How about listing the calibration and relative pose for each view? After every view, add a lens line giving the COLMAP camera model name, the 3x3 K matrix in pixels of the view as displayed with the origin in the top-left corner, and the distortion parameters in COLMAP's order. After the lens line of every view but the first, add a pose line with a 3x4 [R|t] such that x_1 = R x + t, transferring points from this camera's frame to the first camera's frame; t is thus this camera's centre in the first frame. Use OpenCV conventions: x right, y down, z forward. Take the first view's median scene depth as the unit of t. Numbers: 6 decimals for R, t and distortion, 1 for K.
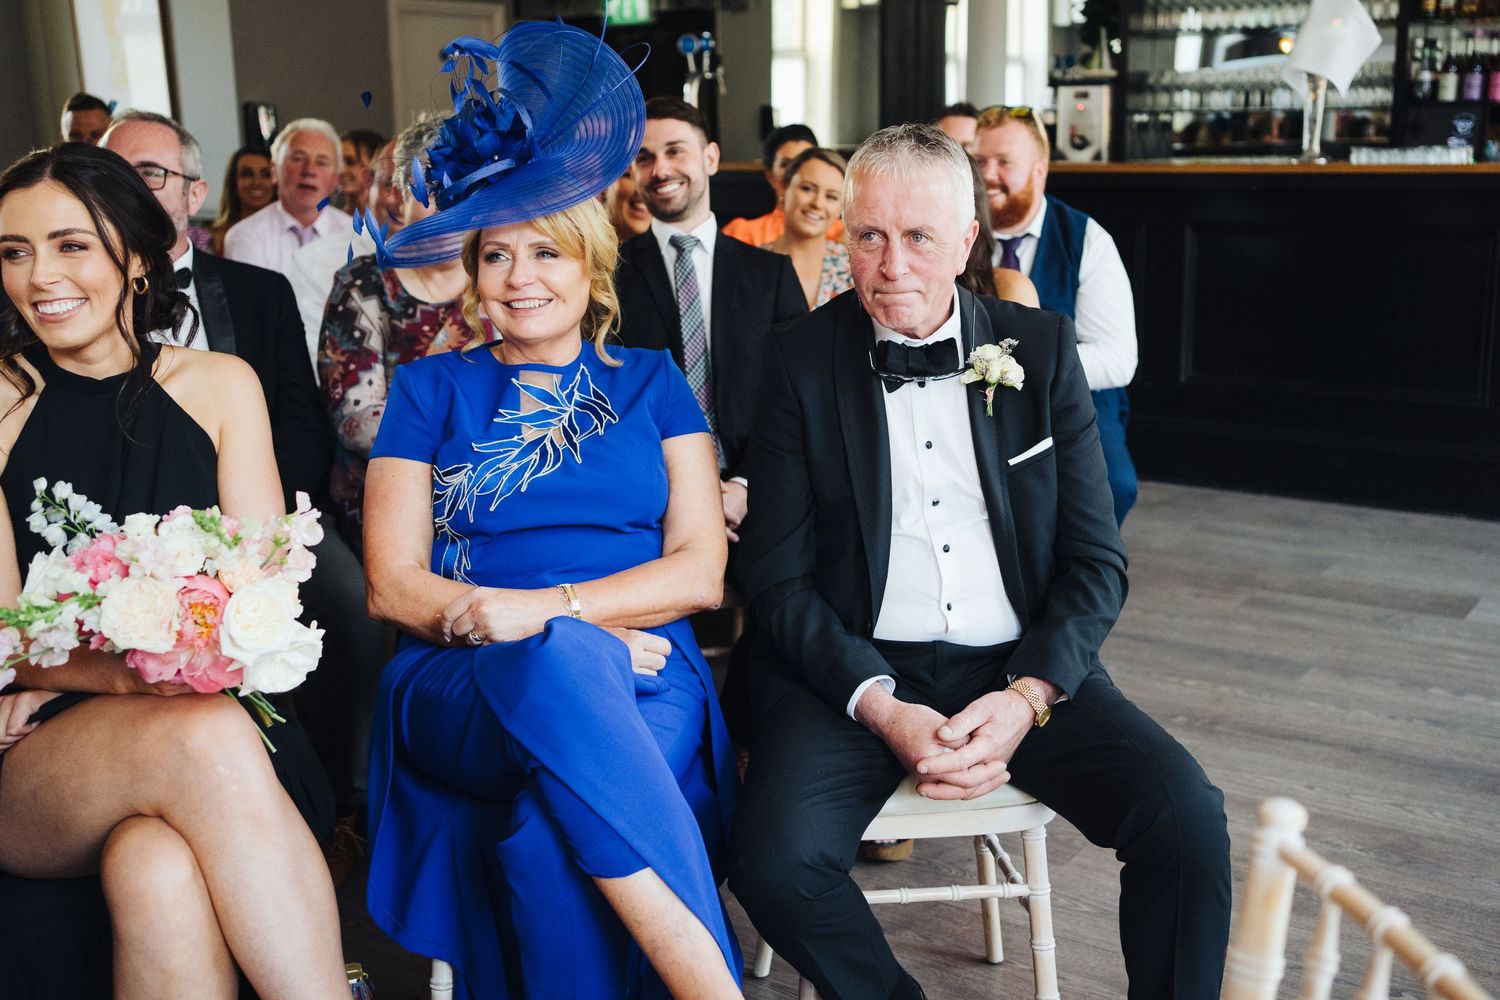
lens RADIAL K [[1519.3, 0, 753.6], [0, 1519.3, 483.6], [0, 0, 1]] dist [-0.001156, 0.007880]
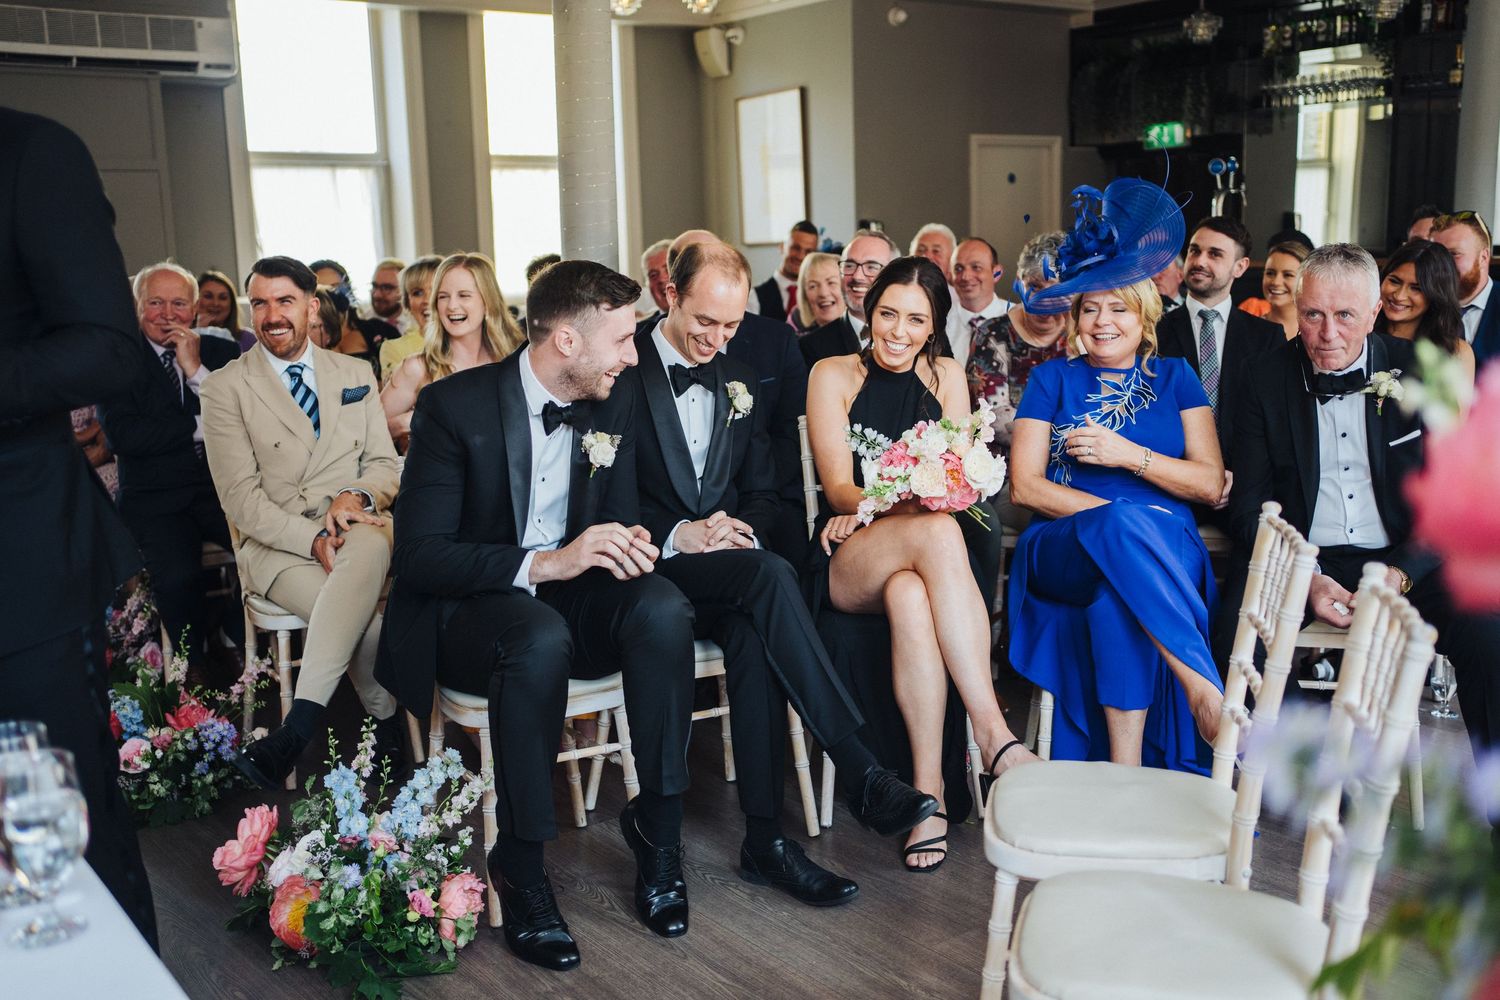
lens RADIAL K [[1519.3, 0, 753.6], [0, 1519.3, 483.6], [0, 0, 1]] dist [-0.001156, 0.007880]
pose [[0.942339, 0.024254, -0.333779, 0.055632], [-0.047245, 0.997023, -0.060937, 0.173171], [0.331308, 0.073193, 0.940680, -0.753135]]
